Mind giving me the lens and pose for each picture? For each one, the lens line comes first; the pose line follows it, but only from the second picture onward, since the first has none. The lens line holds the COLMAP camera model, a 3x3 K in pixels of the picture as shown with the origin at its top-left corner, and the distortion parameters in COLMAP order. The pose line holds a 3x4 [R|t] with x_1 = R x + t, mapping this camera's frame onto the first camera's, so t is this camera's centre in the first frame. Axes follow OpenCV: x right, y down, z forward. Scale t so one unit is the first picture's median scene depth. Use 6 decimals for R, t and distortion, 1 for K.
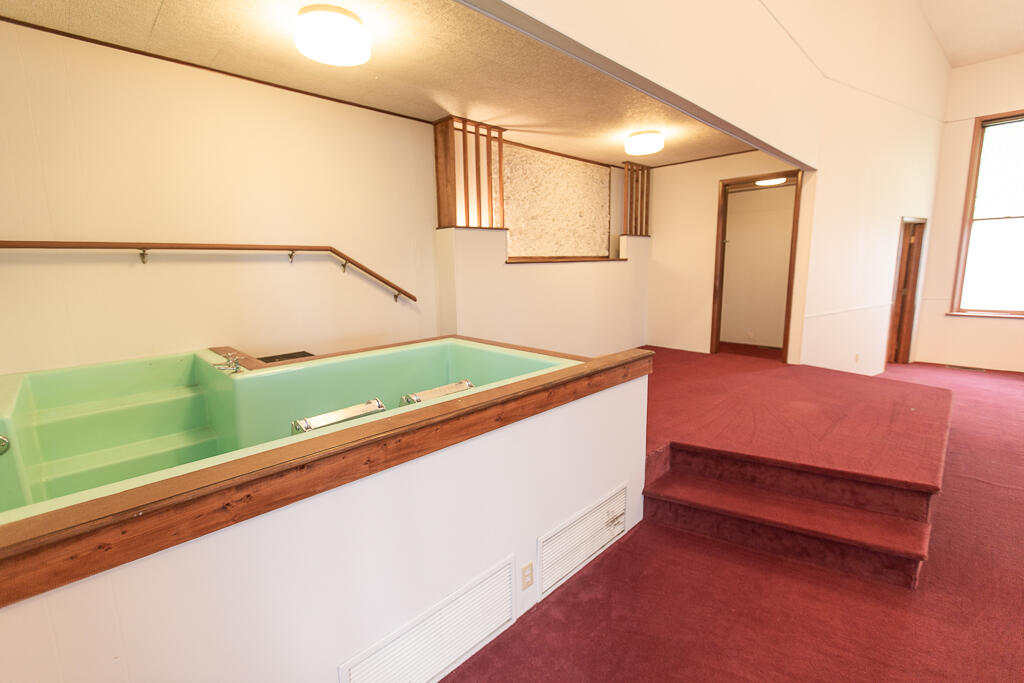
lens RADIAL K [[449.6, 0, 508.1], [0, 449.6, 337.5], [0, 0, 1]] dist [0.000343, -0.001253]
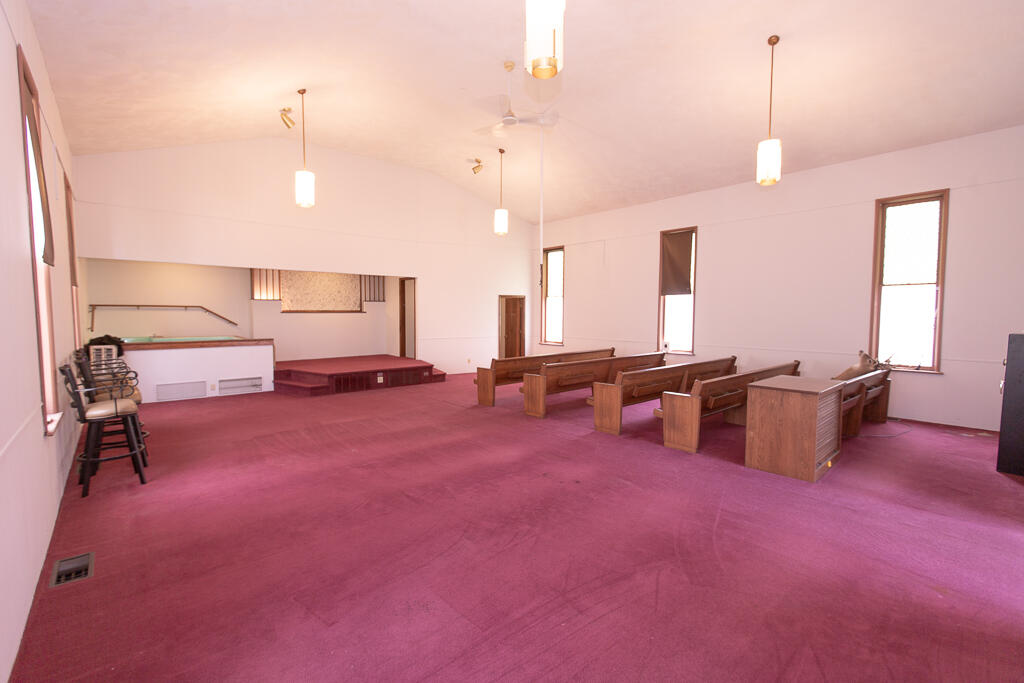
lens RADIAL K [[449.7, 0, 508.9], [0, 449.7, 335.0], [0, 0, 1]] dist [0.000382, -0.000917]
pose [[0.997810, 0.026447, -0.060620, 1.491991], [-0.033054, 0.993301, -0.110730, 0.207873], [0.057286, 0.112492, 0.992000, -1.495402]]
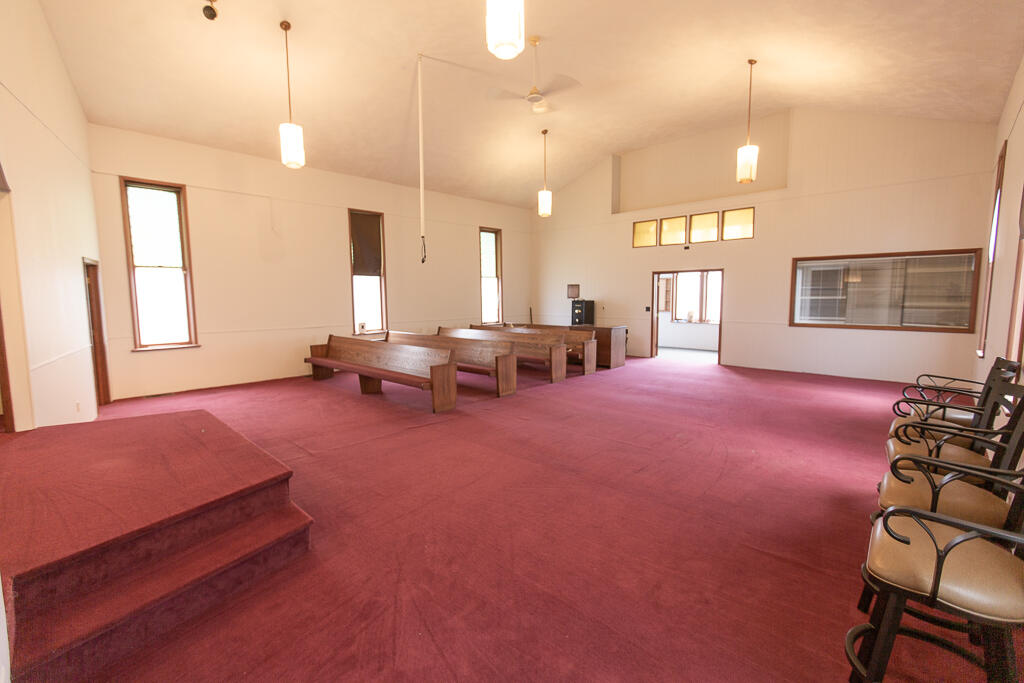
lens RADIAL K [[449.6, 0, 508.1], [0, 449.6, 337.5], [0, 0, 1]] dist [0.000343, -0.001253]
pose [[-0.020948, -0.075453, 0.996929, -0.184246], [0.167401, 0.982806, 0.077902, -0.025412], [-0.985666, 0.168519, -0.007957, 0.173669]]
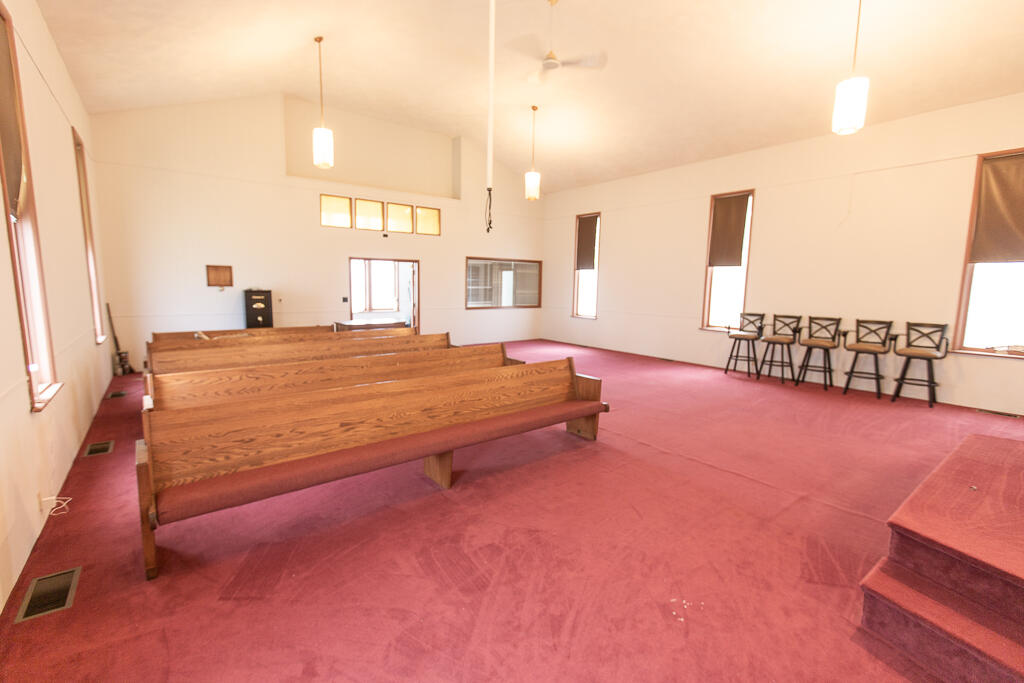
lens RADIAL K [[449.6, 0, 508.1], [0, 449.6, 337.5], [0, 0, 1]] dist [0.000343, -0.001253]
pose [[-0.992550, -0.009267, 0.121486, 1.347340], [0.024448, 0.961675, 0.273100, -0.270003], [-0.119361, 0.274035, -0.954284, 1.472958]]
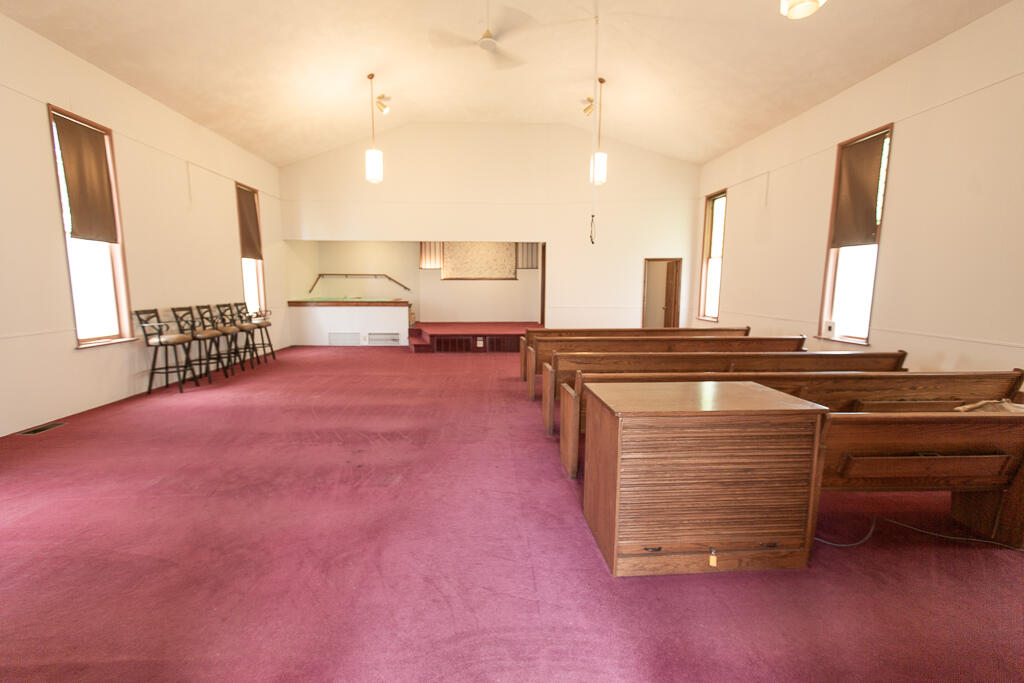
lens RADIAL K [[450.7, 0, 507.4], [0, 450.7, 337.9], [0, 0, 1]] dist [0.000850, -0.000564]
pose [[0.745695, 0.102700, -0.658325, 2.364277], [-0.125777, 0.991982, 0.012281, 0.124285], [0.654308, 0.073645, 0.752633, -0.932411]]
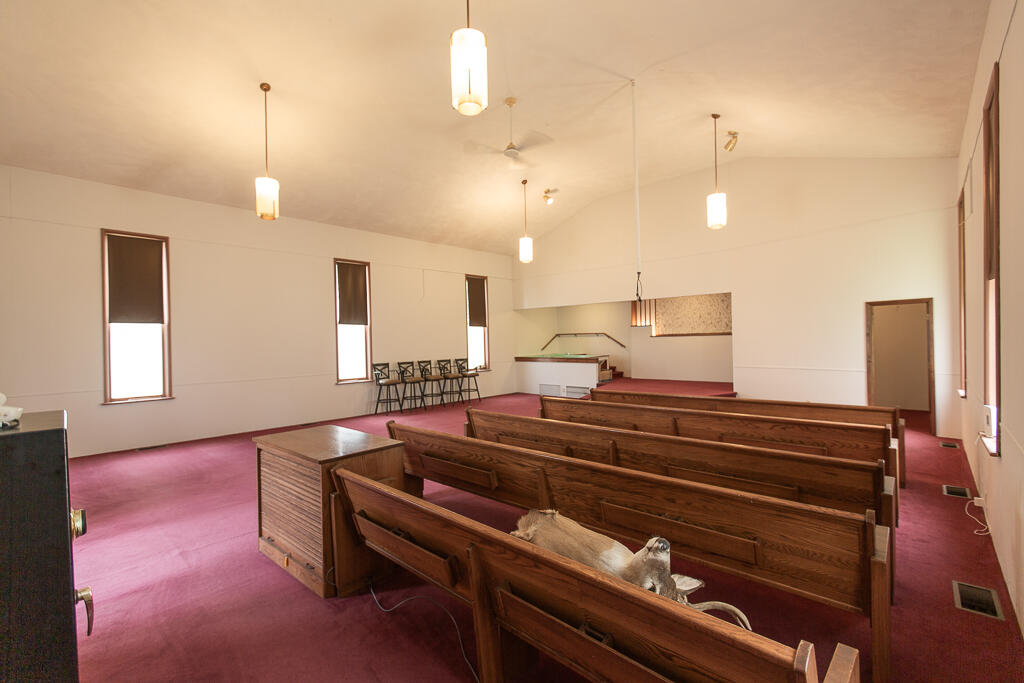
lens RADIAL K [[450.7, 0, 507.4], [0, 450.7, 337.9], [0, 0, 1]] dist [0.000850, -0.000564]
pose [[0.038964, 0.016376, -0.999106, 2.976535], [-0.140786, 0.989982, 0.010736, -0.059683], [0.989273, 0.140242, 0.040880, -0.042310]]
